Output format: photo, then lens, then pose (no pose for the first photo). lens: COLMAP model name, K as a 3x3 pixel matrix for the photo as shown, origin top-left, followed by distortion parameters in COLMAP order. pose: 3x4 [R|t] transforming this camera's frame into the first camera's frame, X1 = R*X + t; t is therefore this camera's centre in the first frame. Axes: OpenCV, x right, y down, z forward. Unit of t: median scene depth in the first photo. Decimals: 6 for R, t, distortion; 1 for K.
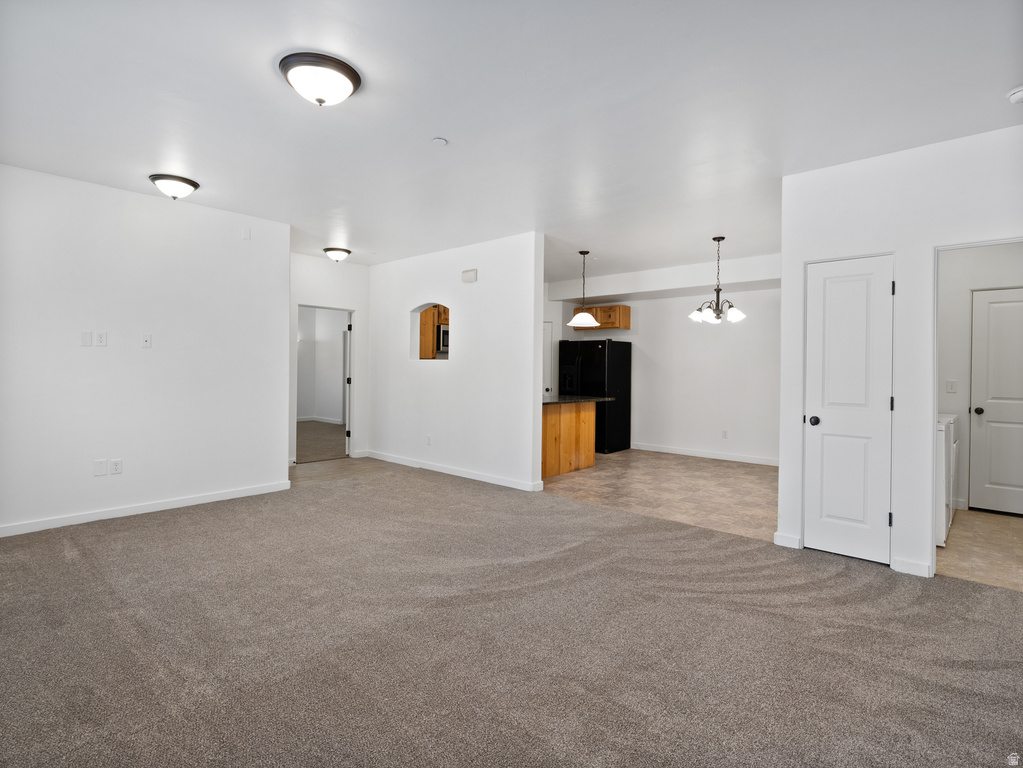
lens RADIAL K [[526.0, 0, 512.9], [0, 526.0, 381.0], [0, 0, 1]] dist [-0.013815, -0.000339]
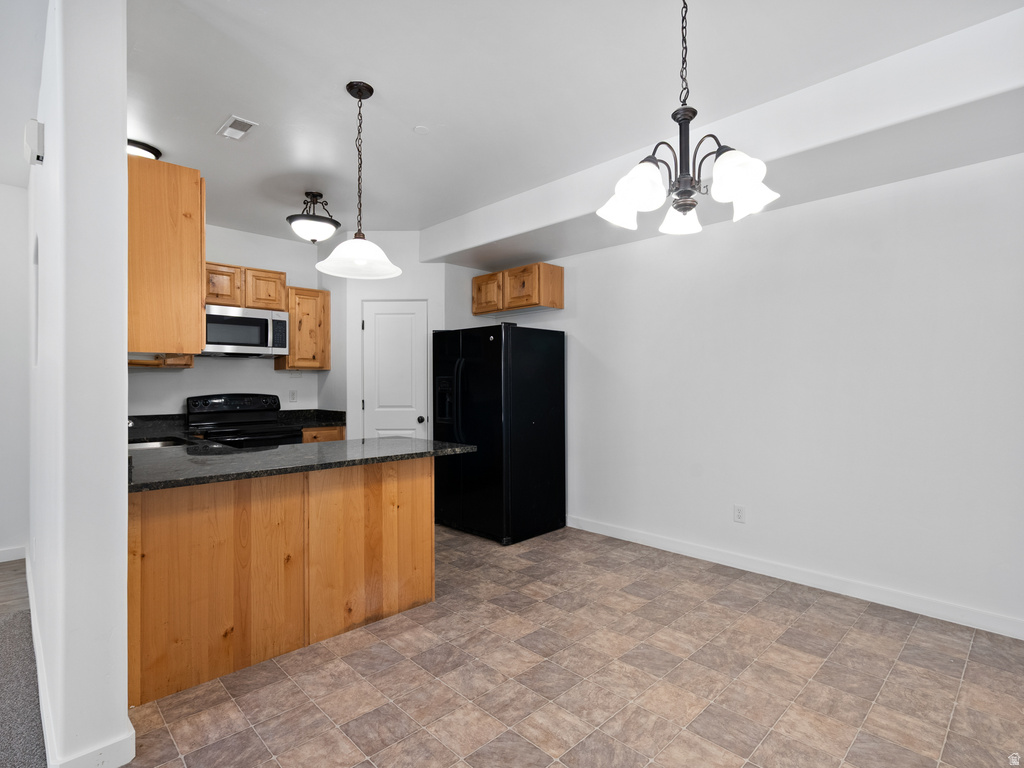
lens RADIAL K [[517.3, 0, 512.8], [0, 517.3, 384.5], [0, 0, 1]] dist [0.000328, 0.001537]
pose [[0.998201, -0.007914, -0.059433, 0.226644], [0.006827, 0.999806, -0.018473, -0.010191], [0.059567, 0.018034, 0.998061, 0.513143]]
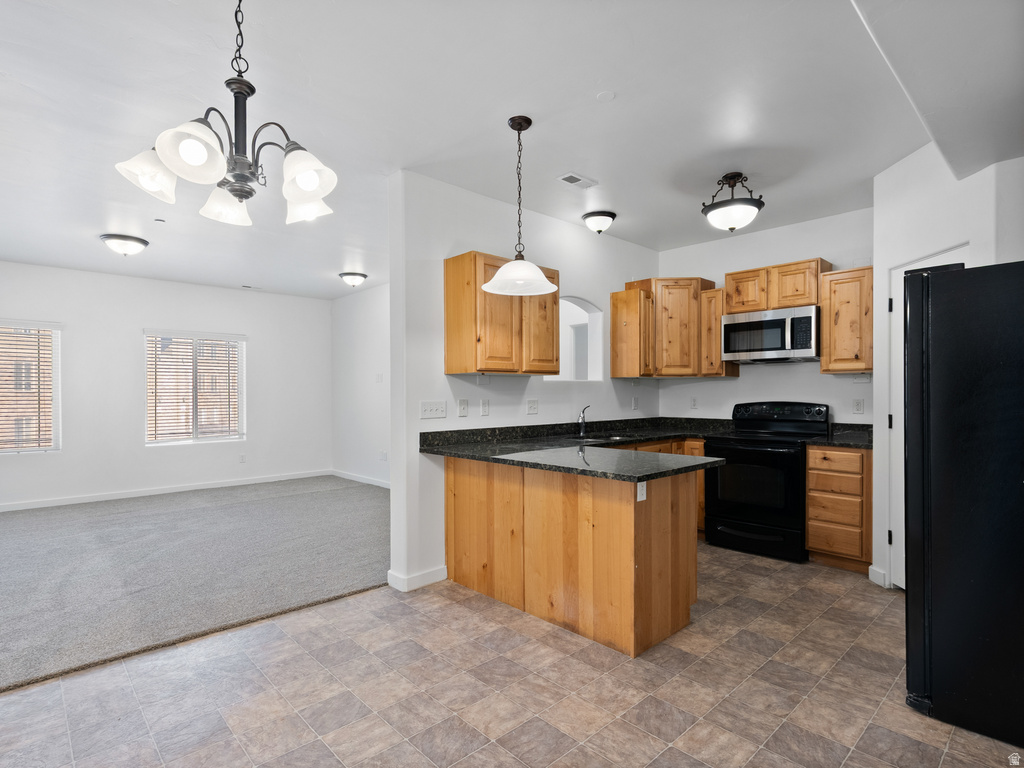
lens RADIAL K [[533.3, 0, 506.8], [0, 533.3, 395.2], [0, 0, 1]] dist [-0.009258, -0.000178]
pose [[-0.083490, -0.001210, -0.996508, 0.480023], [-0.016841, 0.999858, 0.000197, -0.015046], [0.996366, 0.016799, -0.083499, 0.855453]]
